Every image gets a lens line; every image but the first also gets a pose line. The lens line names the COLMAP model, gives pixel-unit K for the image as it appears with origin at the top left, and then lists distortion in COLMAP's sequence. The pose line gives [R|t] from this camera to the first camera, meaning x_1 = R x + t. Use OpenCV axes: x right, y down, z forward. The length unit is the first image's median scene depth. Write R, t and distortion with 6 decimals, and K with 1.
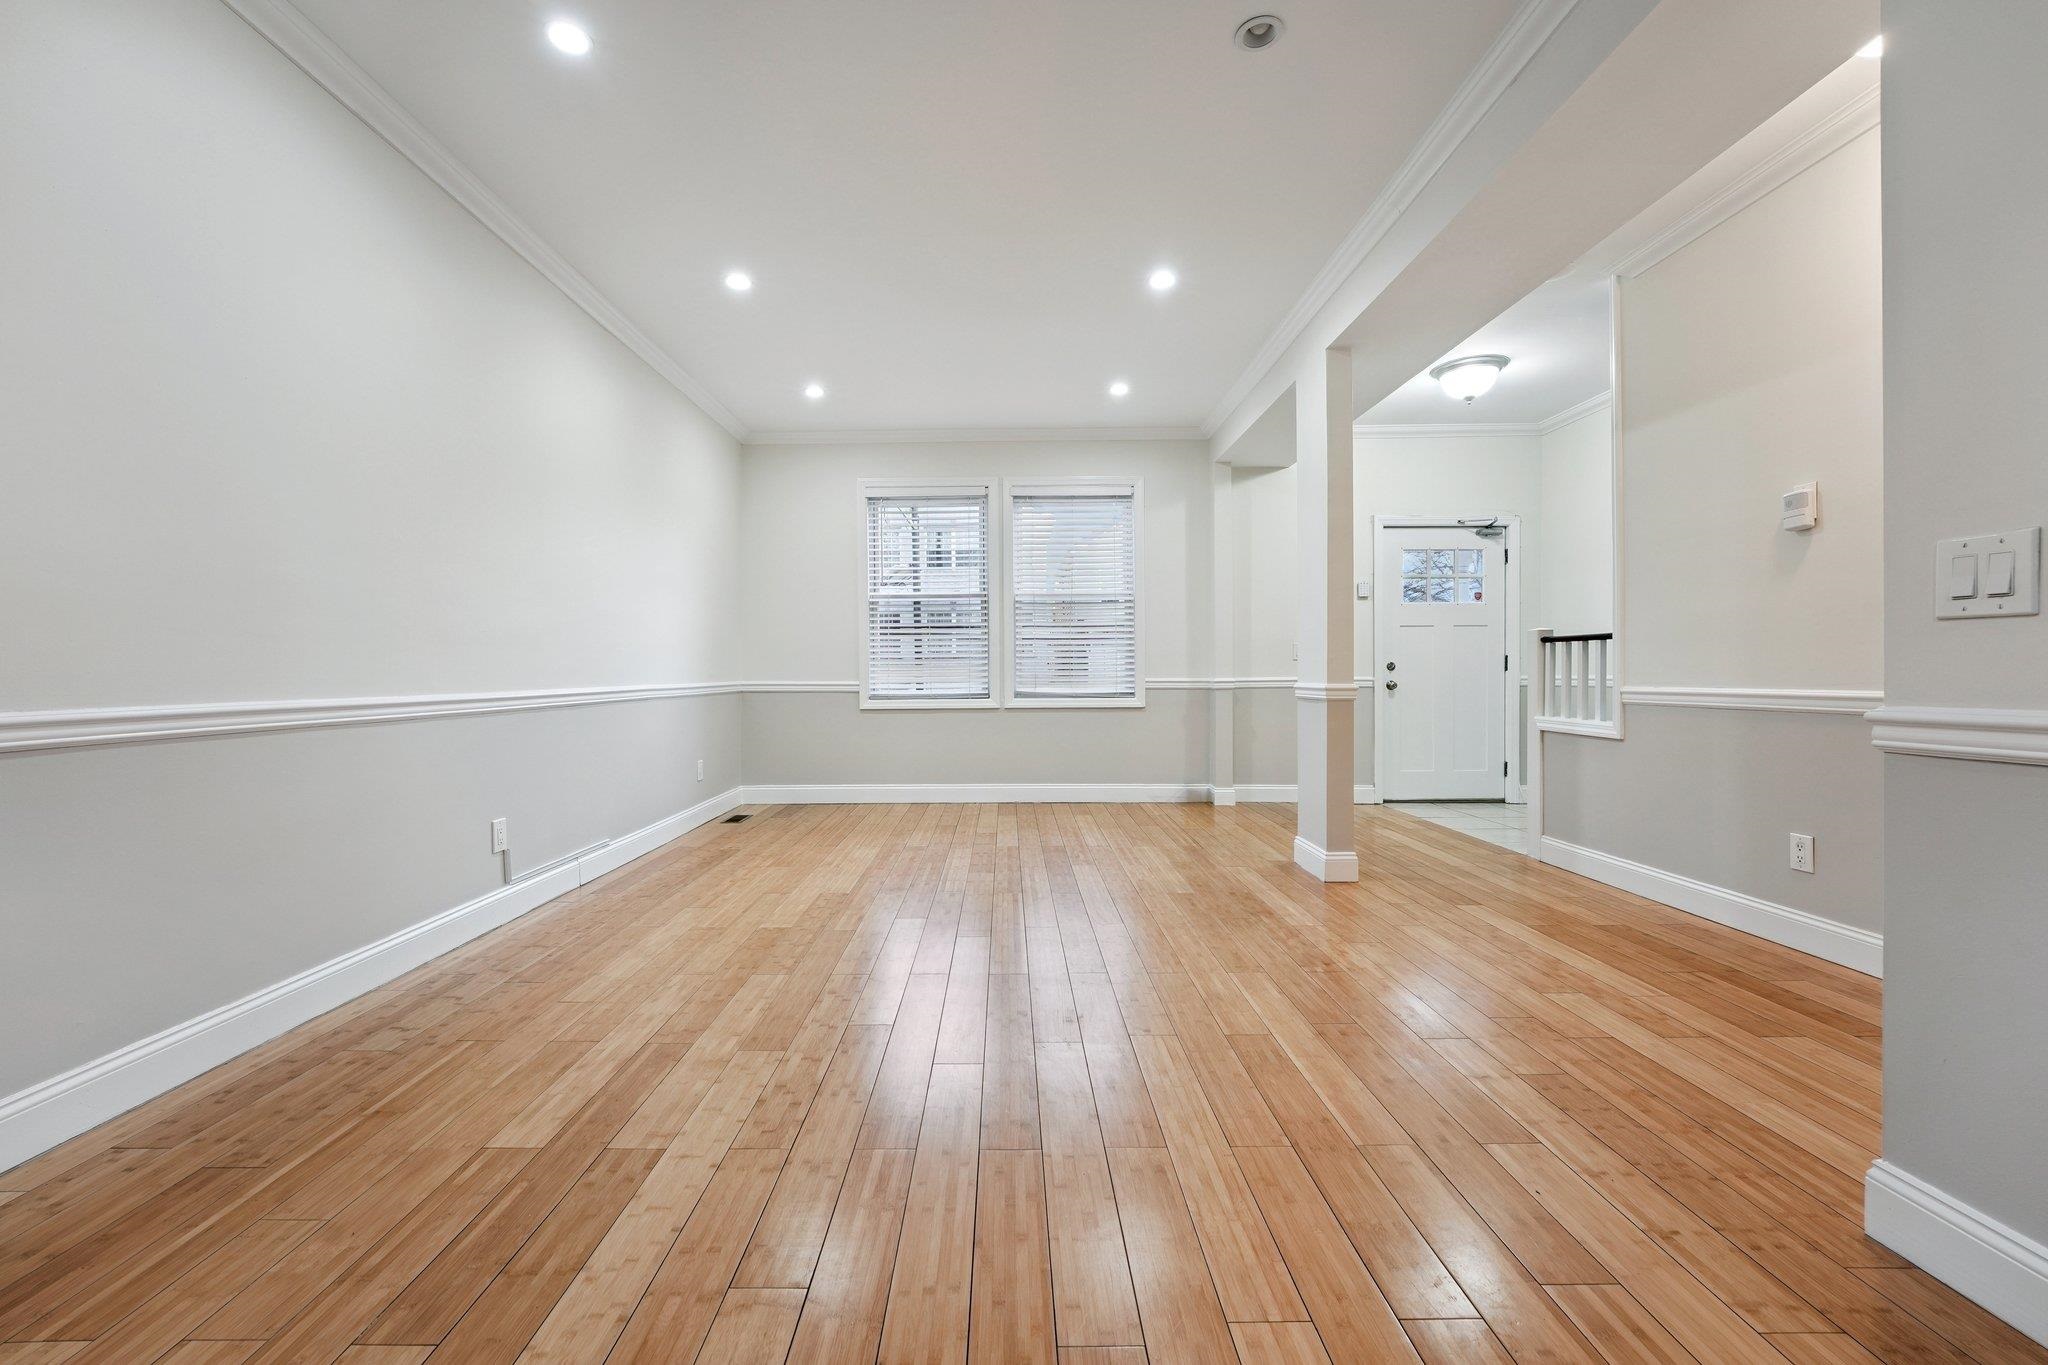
lens RADIAL K [[830.3, 0, 1003.5], [0, 830.3, 675.5], [0, 0, 1]] dist [-0.010212, 0.000032]
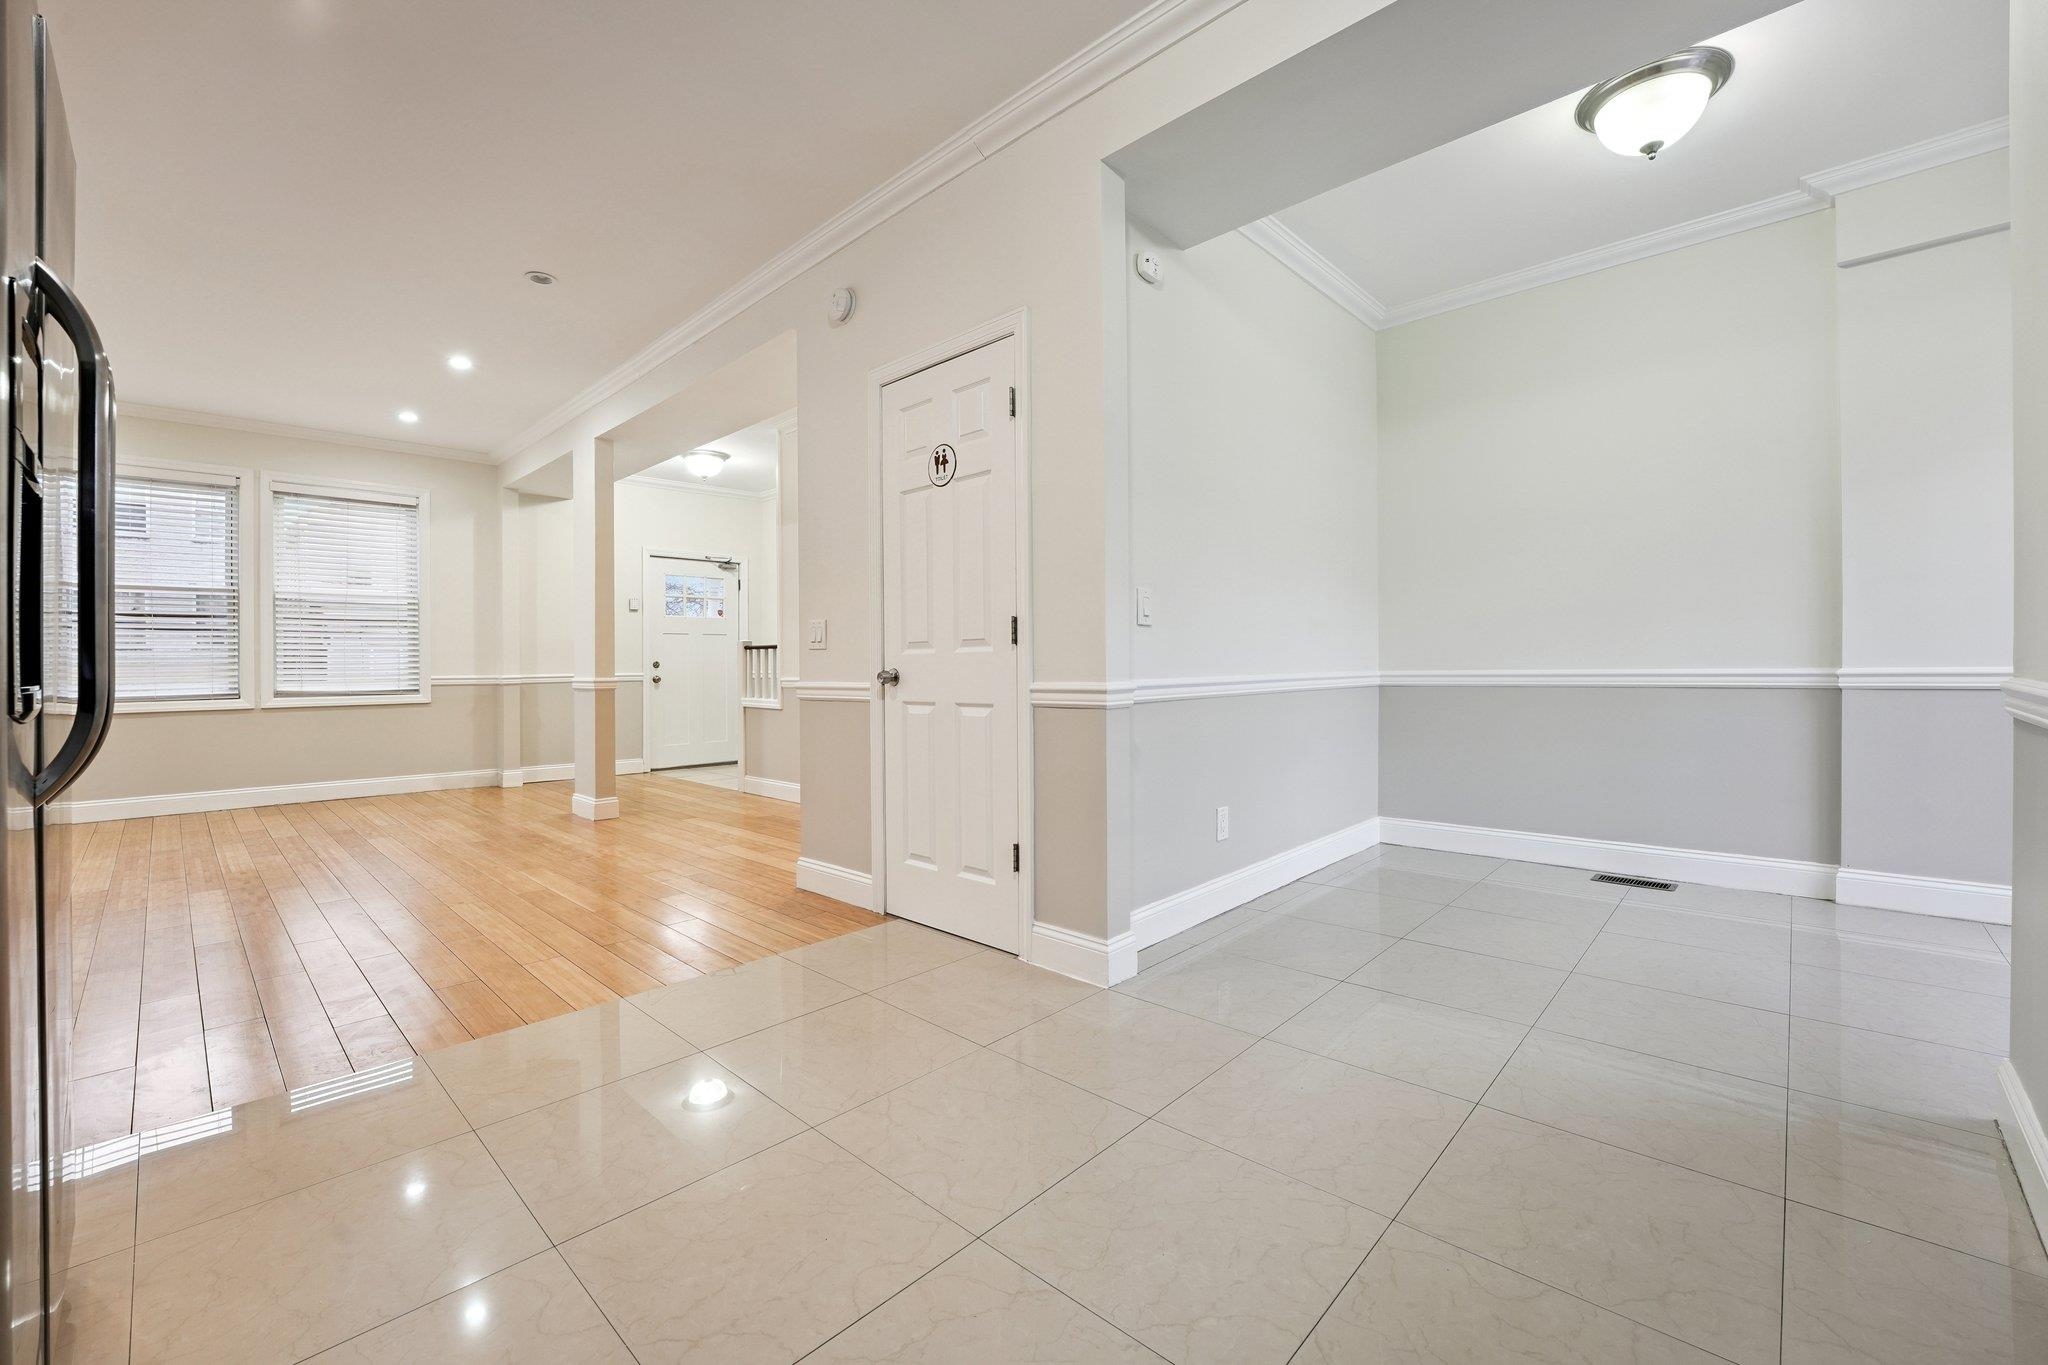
lens RADIAL K [[836.0, 0, 1018.8], [0, 836.0, 662.0], [0, 0, 1]] dist [-0.026887, 0.000123]
pose [[0.687534, 0.001000, 0.726152, -0.122737], [0.007837, 0.999931, -0.008797, 0.000979], [-0.726110, 0.011739, 0.687478, -0.439866]]
